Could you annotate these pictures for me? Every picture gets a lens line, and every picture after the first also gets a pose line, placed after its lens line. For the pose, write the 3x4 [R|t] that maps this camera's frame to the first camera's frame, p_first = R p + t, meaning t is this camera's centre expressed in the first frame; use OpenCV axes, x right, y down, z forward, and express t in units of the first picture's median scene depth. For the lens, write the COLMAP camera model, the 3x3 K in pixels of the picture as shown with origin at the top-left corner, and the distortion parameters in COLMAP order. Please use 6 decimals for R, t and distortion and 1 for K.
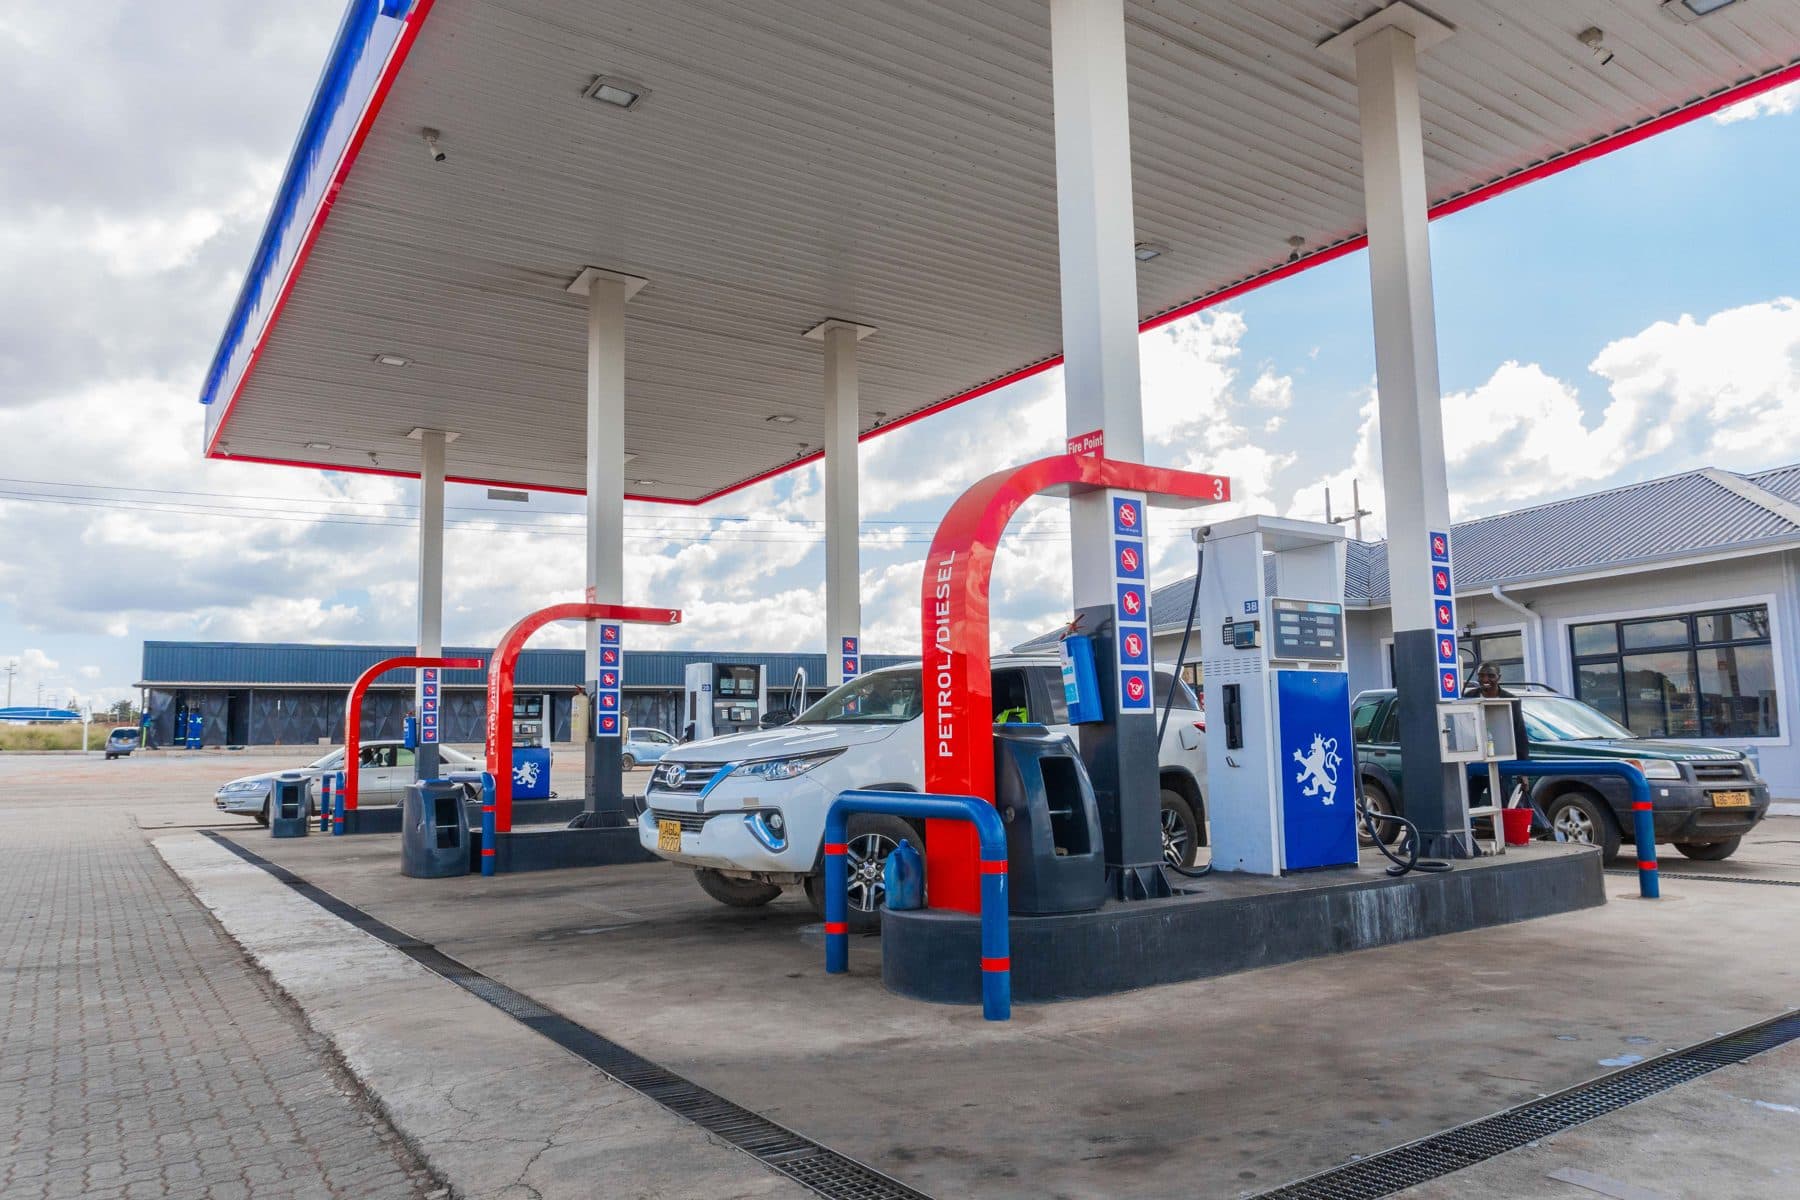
lens RADIAL K [[1235.6, 0, 900.0], [0, 1235.6, 600.0], [0, 0, 1]] dist [-0.037325, -0.000600]
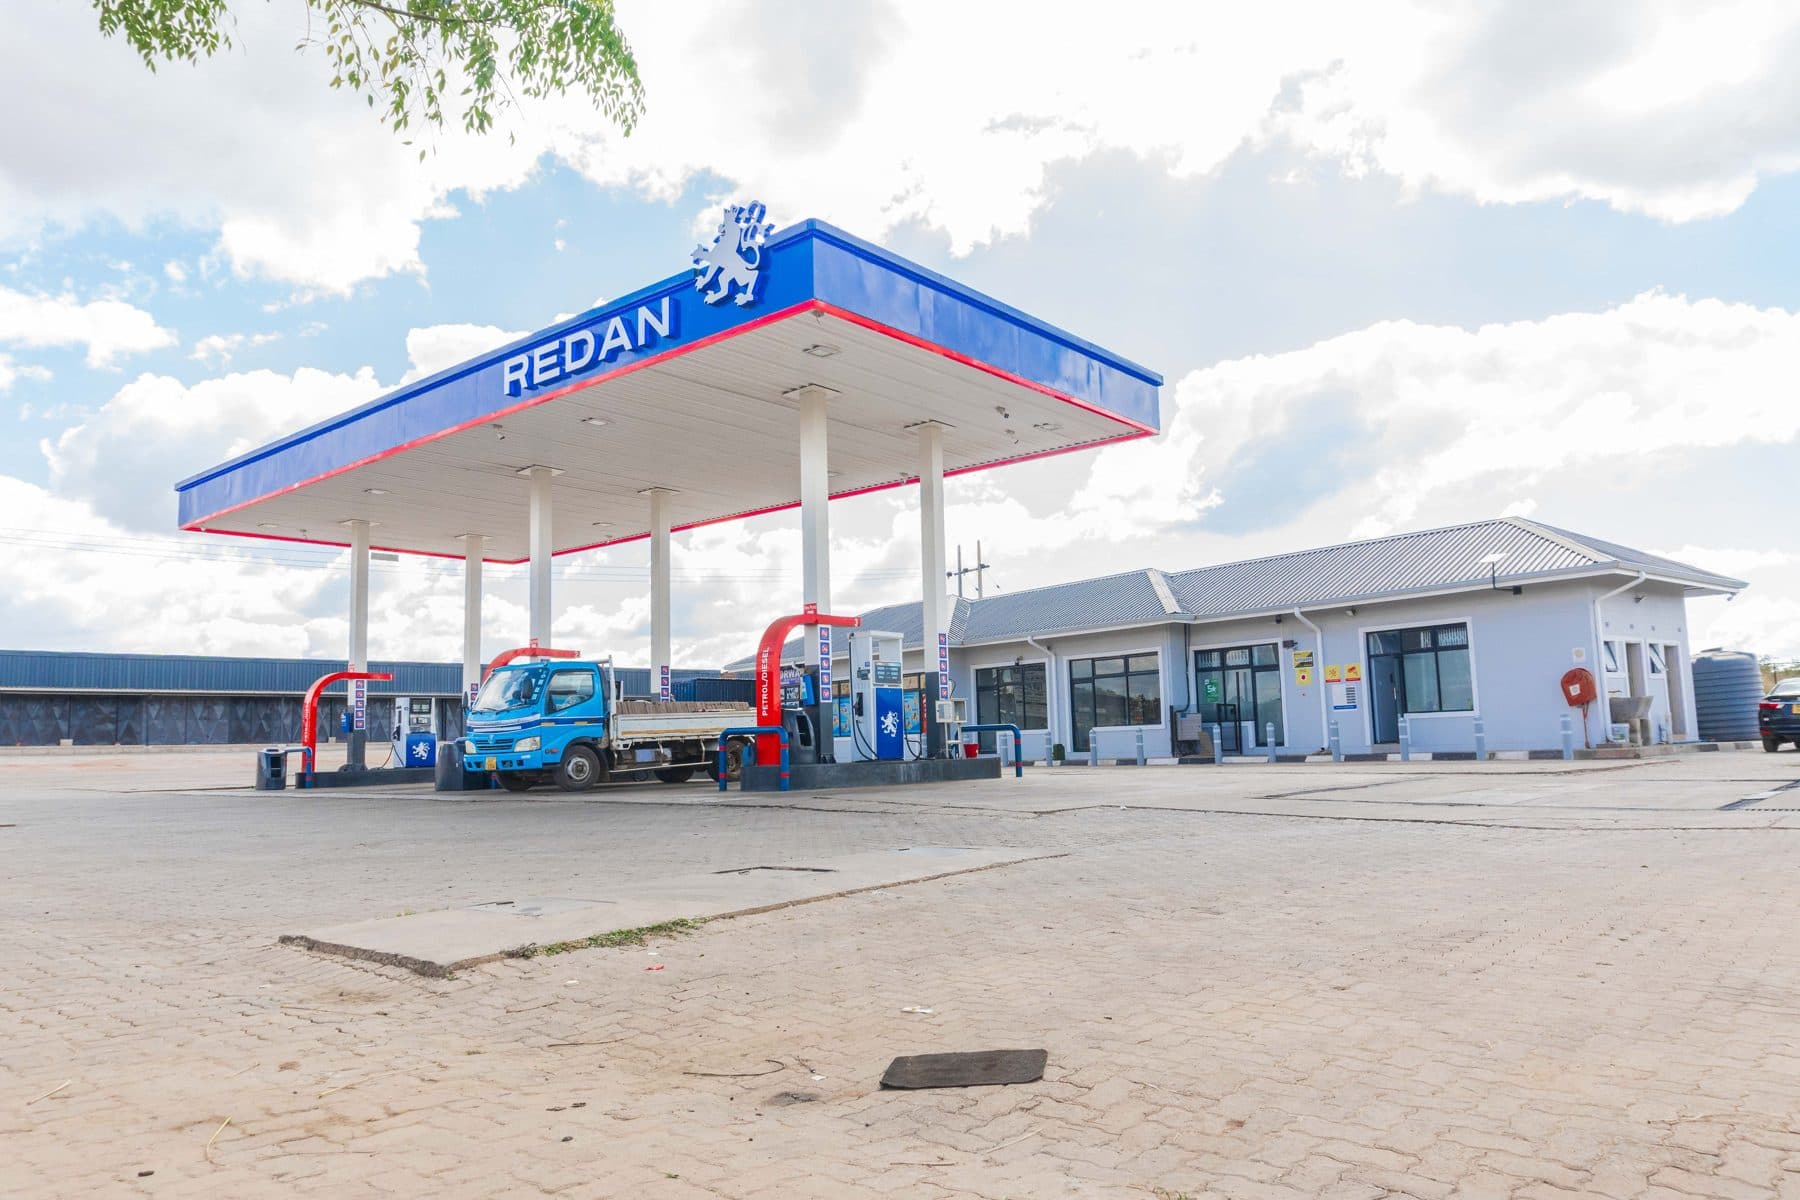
lens RADIAL K [[1235.6, 0, 900.0], [0, 1235.6, 600.0], [0, 0, 1]] dist [-0.037325, -0.000600]
pose [[0.965423, 0.024482, 0.259537, -0.319000], [-0.022421, 0.999689, -0.010901, -0.096276], [-0.259724, 0.004706, 0.965672, -1.477358]]
